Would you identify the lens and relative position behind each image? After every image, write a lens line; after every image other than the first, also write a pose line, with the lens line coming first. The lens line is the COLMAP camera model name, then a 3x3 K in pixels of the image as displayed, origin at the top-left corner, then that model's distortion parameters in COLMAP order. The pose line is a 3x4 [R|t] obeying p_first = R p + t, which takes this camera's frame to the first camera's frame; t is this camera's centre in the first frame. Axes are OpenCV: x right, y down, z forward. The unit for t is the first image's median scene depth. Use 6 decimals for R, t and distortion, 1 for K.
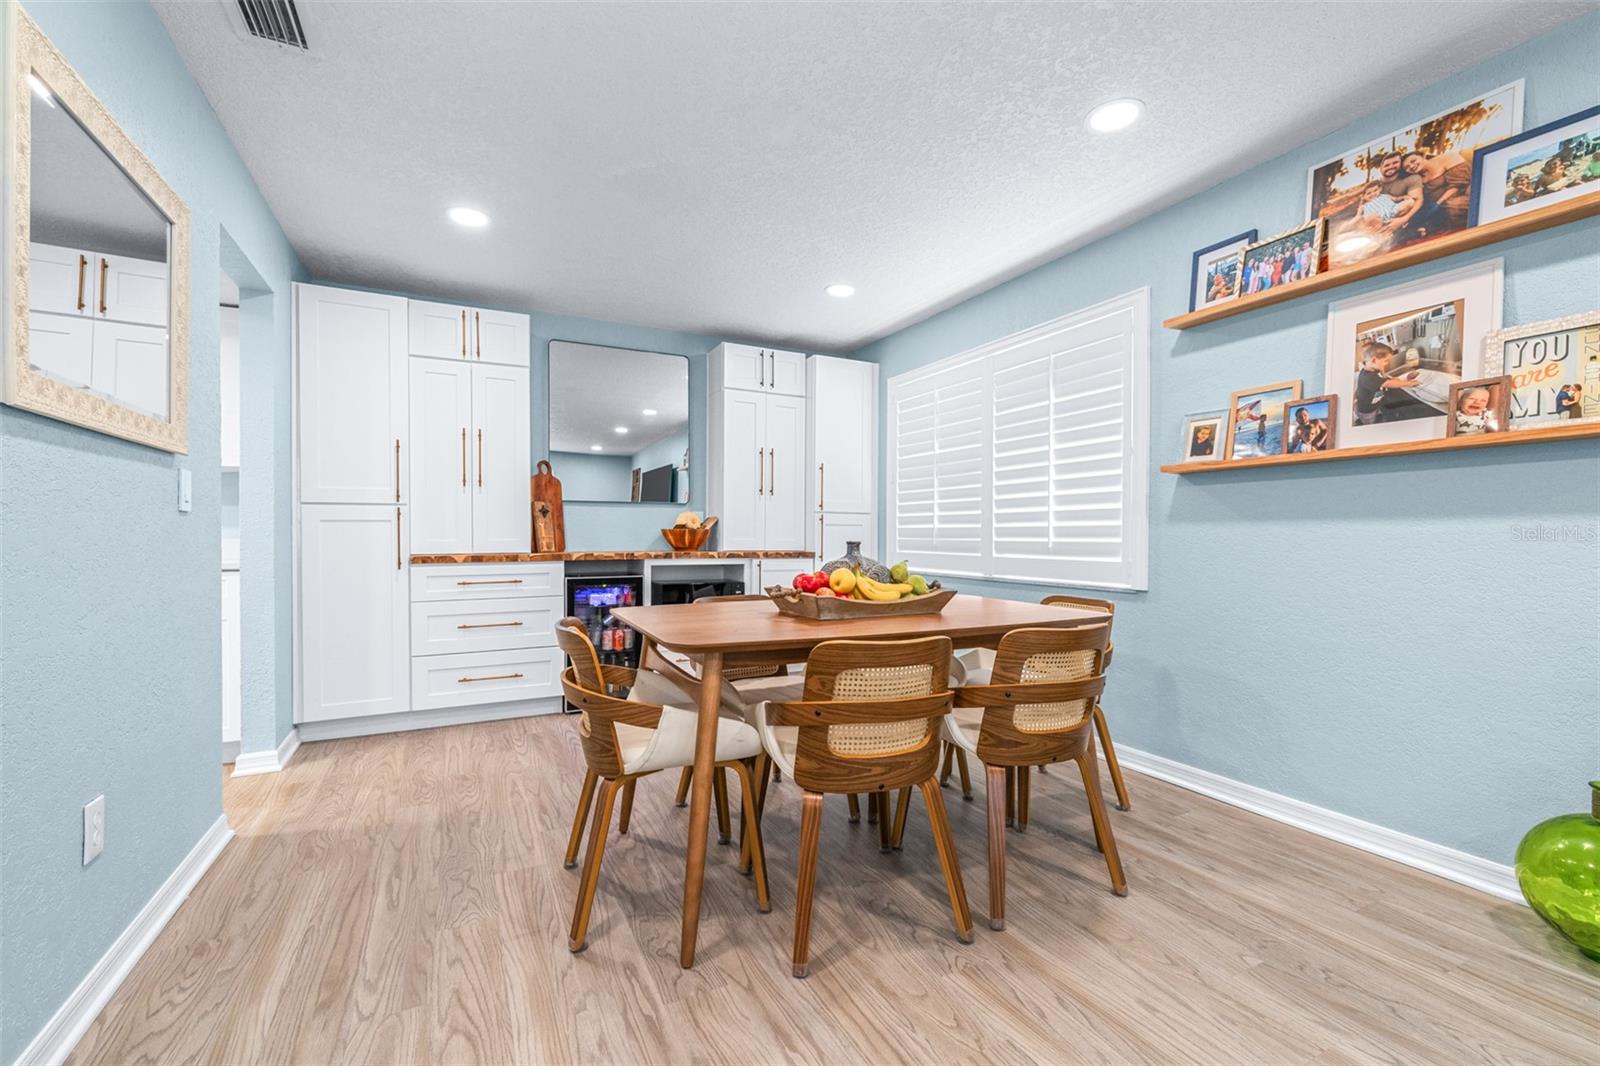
lens RADIAL K [[673.2, 0, 795.9], [0, 673.2, 542.0], [0, 0, 1]] dist [-0.000855, -0.000251]
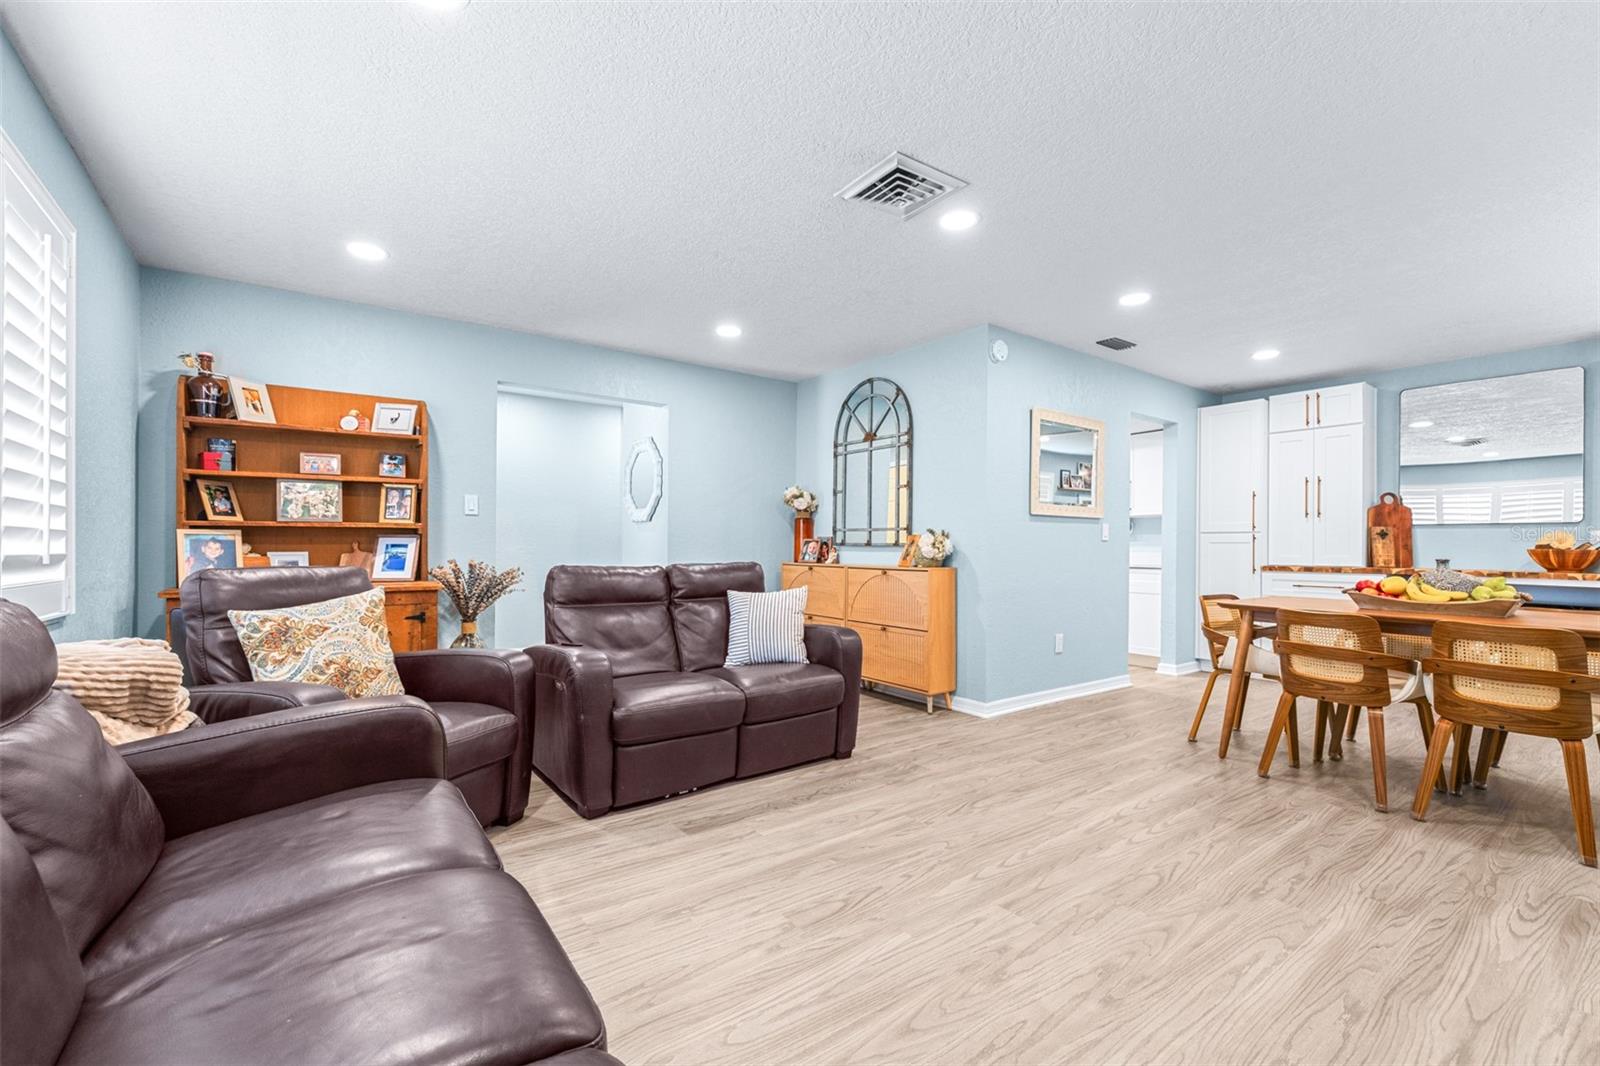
lens RADIAL K [[676.9, 0, 798.0], [0, 676.9, 540.7], [0, 0, 1]] dist [-0.000187, -0.000370]
pose [[0.163719, -0.007473, -0.986479, 1.138704], [-0.022129, 0.999692, -0.011245, 0.006822], [0.986259, 0.023671, 0.163504, -0.439459]]
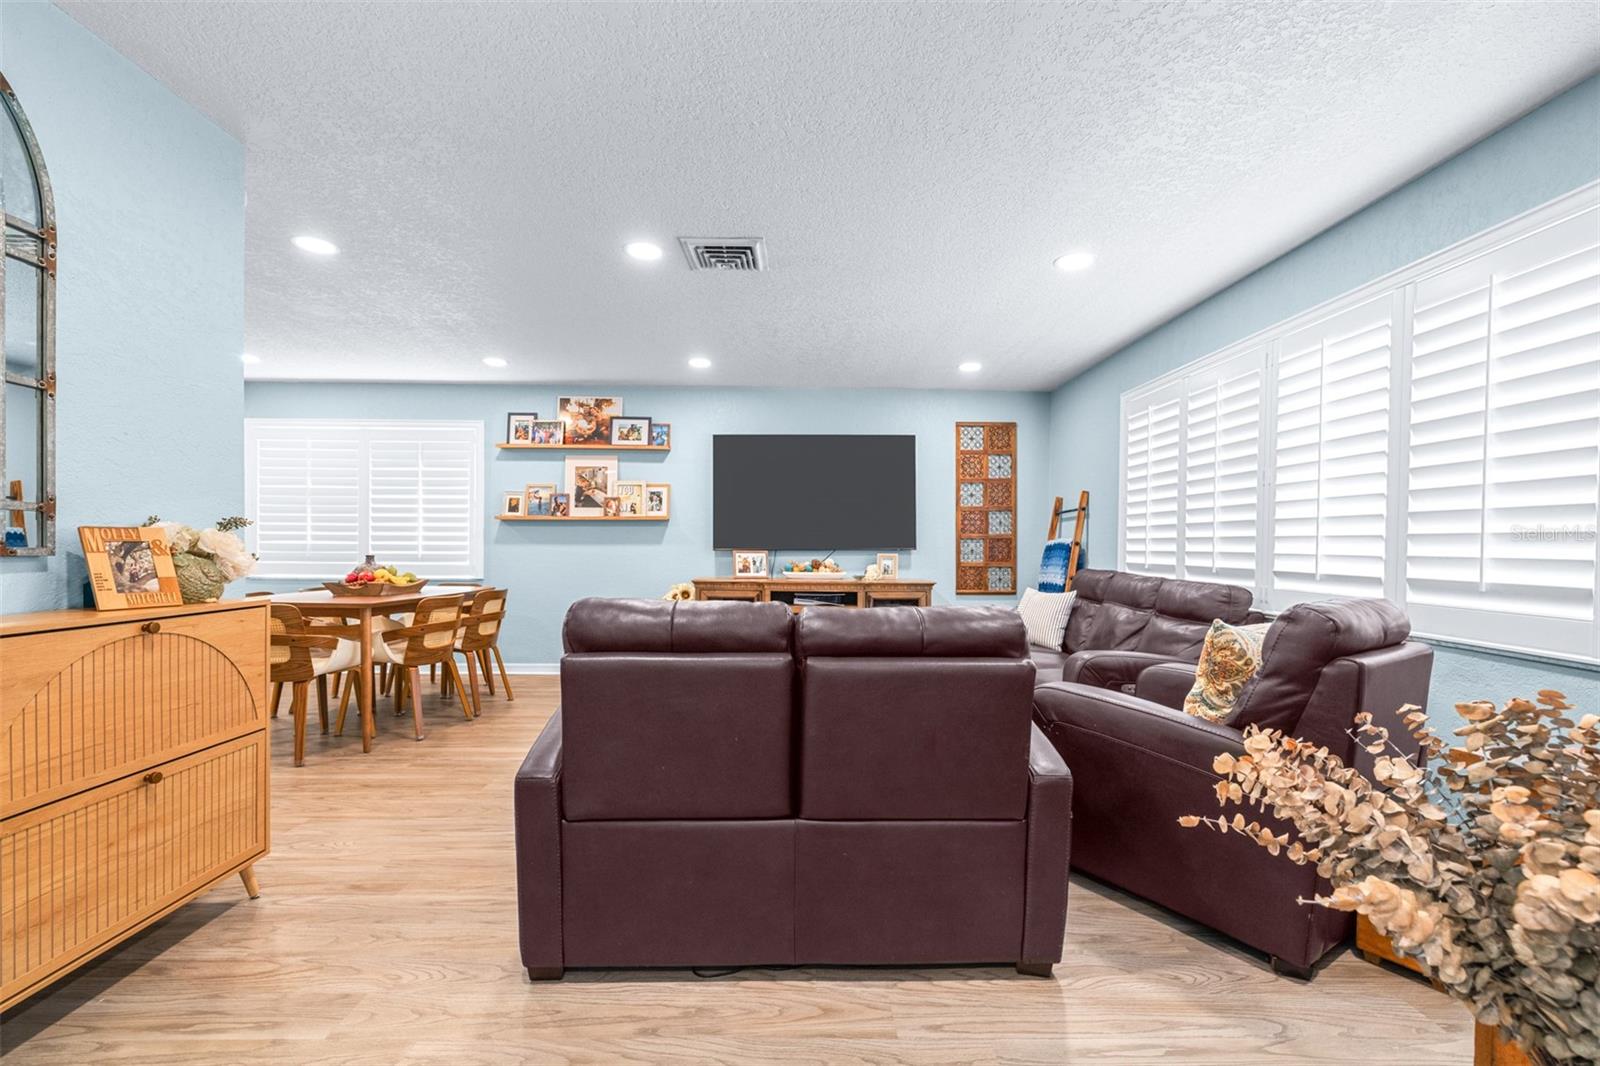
lens RADIAL K [[684.7, 0, 802.1], [0, 684.7, 550.1], [0, 0, 1]] dist [0.001296, 0.000205]
pose [[0.433061, -0.002300, 0.901362, -1.031485], [0.003394, 0.999994, 0.000922, -0.010974], [-0.901358, 0.002660, 0.433066, -0.811783]]
